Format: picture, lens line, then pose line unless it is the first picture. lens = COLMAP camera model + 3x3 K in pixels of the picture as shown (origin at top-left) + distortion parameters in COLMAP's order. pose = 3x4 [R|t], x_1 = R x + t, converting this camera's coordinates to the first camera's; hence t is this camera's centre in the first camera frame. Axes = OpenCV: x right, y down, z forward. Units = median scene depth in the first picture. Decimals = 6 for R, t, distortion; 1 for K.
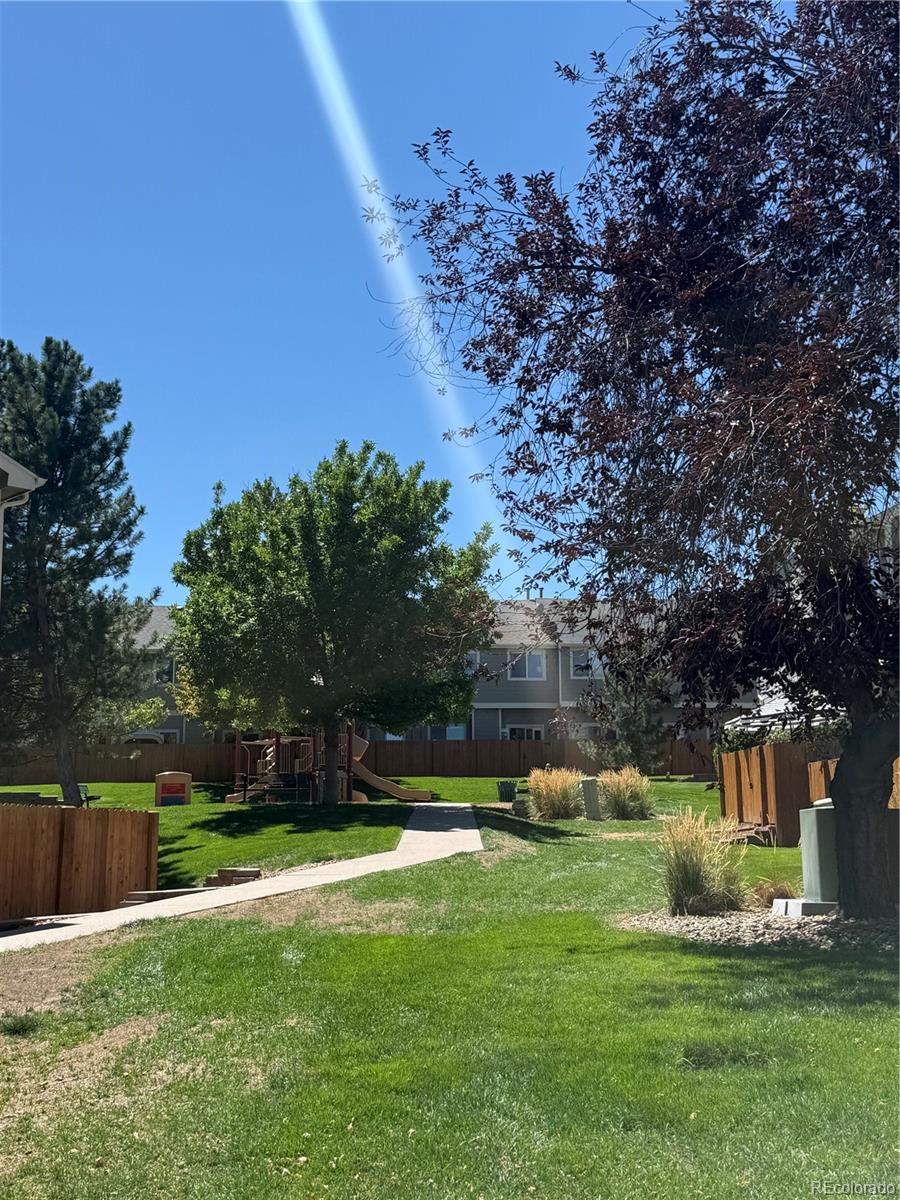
lens RADIAL K [[1453.0, 0, 450.0], [0, 1453.0, 600.0], [0, 0, 1]] dist [-0.000343, -0.000128]
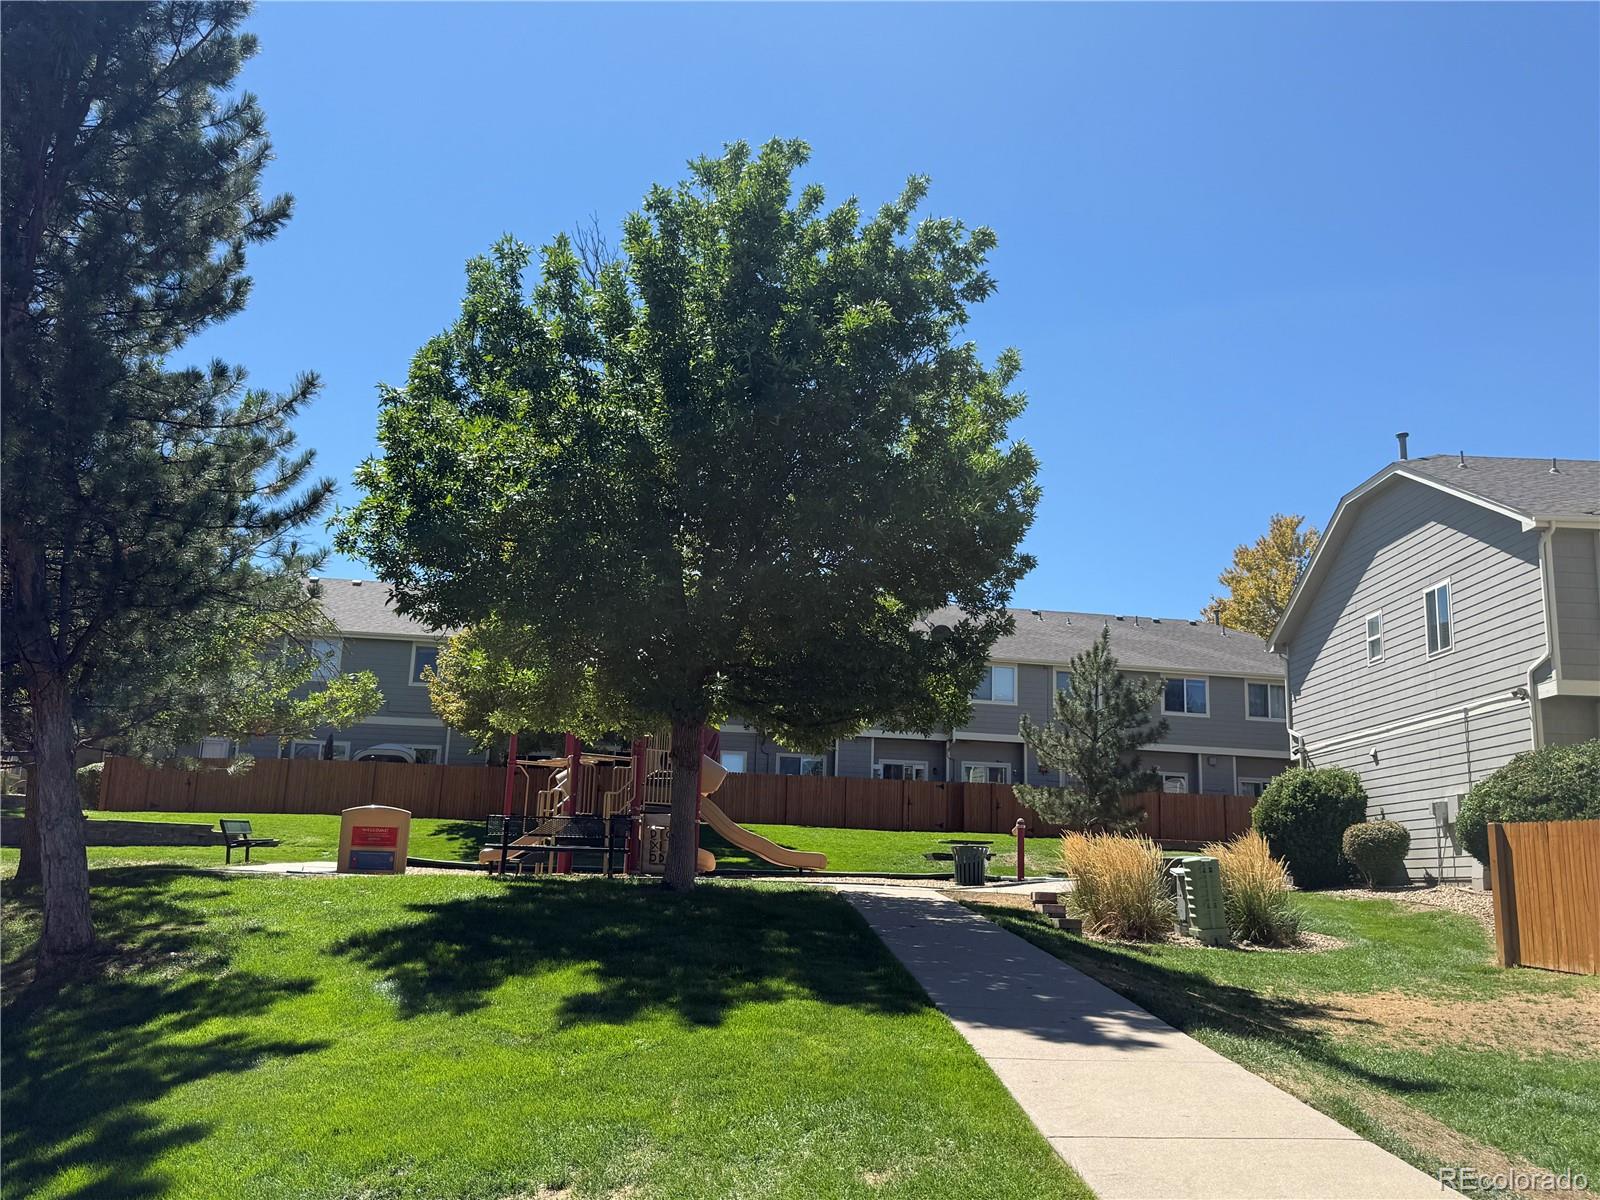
lens RADIAL K [[1377.9, 0, 800.0], [0, 1377.9, 600.0], [0, 0, 1]] dist [0.052095, -0.001974]
pose [[0.998220, 0.047875, 0.035558, -0.048740], [-0.046556, 0.998229, -0.037030, 0.046865], [-0.037268, 0.035308, 0.998681, 0.416461]]
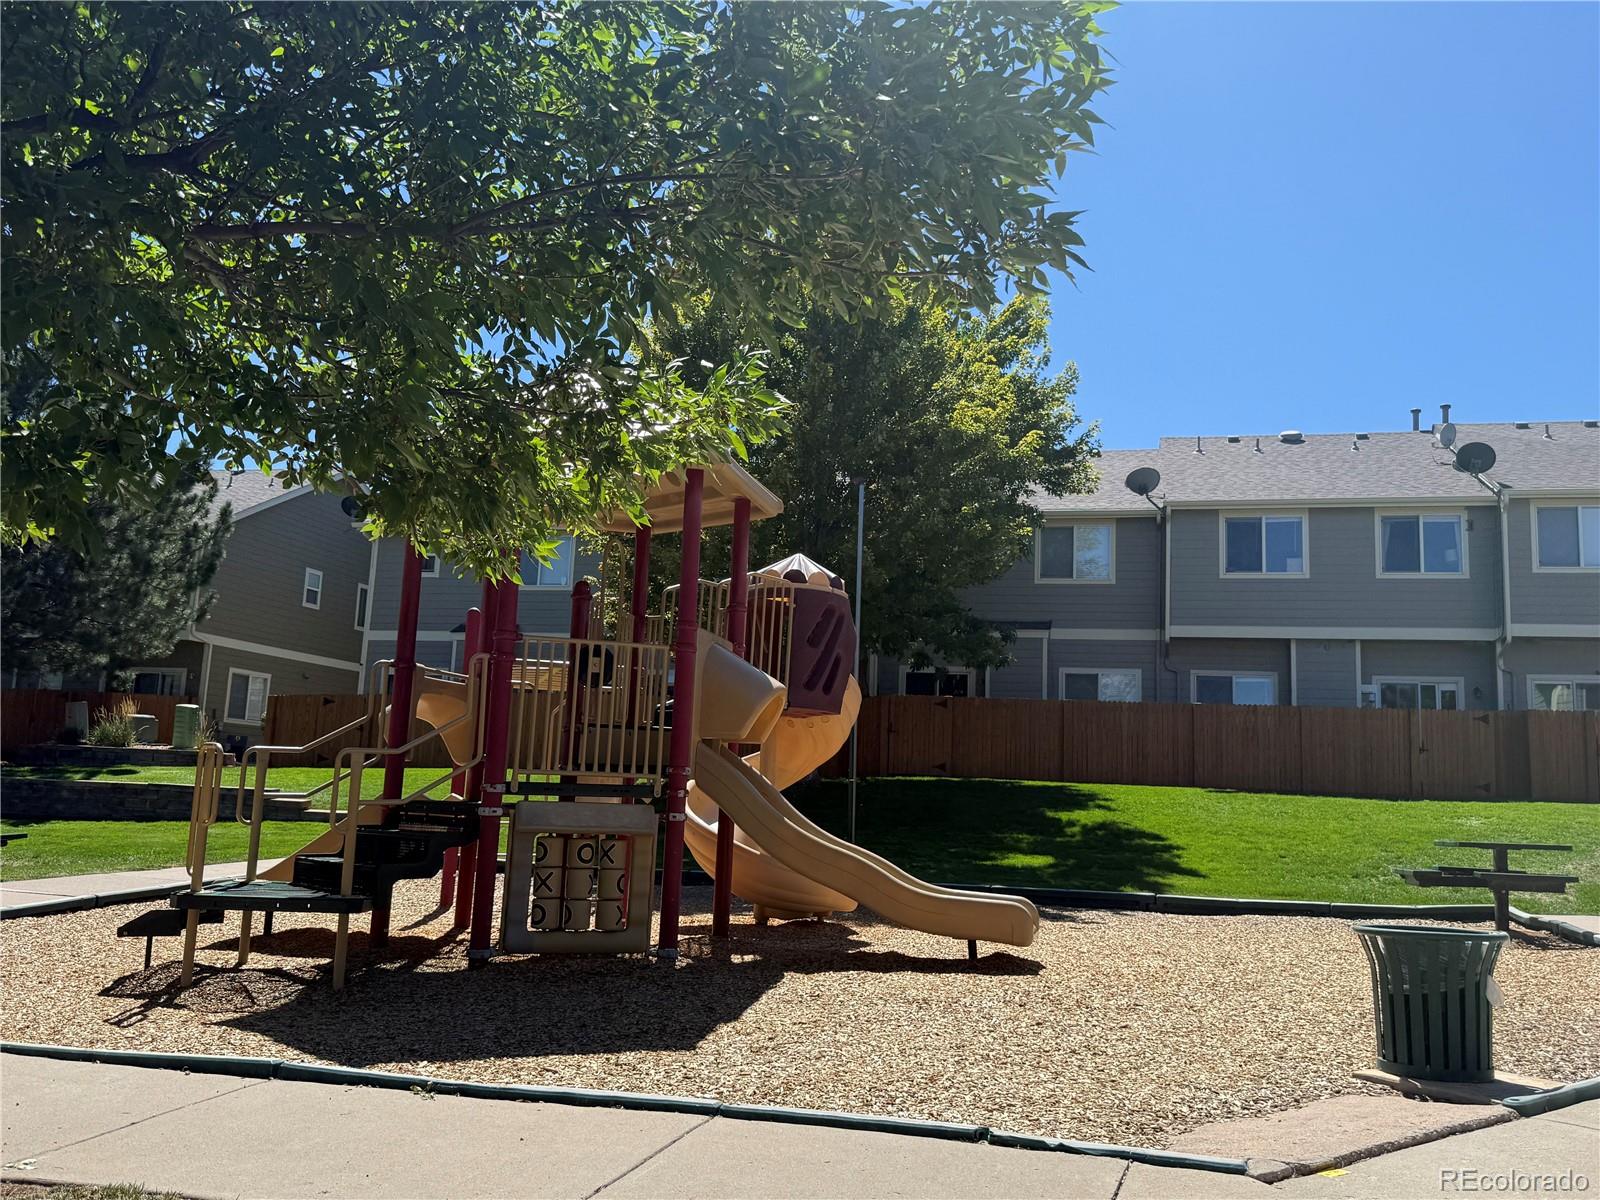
lens RADIAL K [[1377.9, 0, 800.0], [0, 1377.9, 600.0], [0, 0, 1]] dist [0.052095, -0.001974]
pose [[0.942449, -0.009279, -0.334221, 0.022690], [0.012935, 0.999878, 0.008713, 0.083263], [0.334100, -0.012535, 0.942454, 0.786470]]
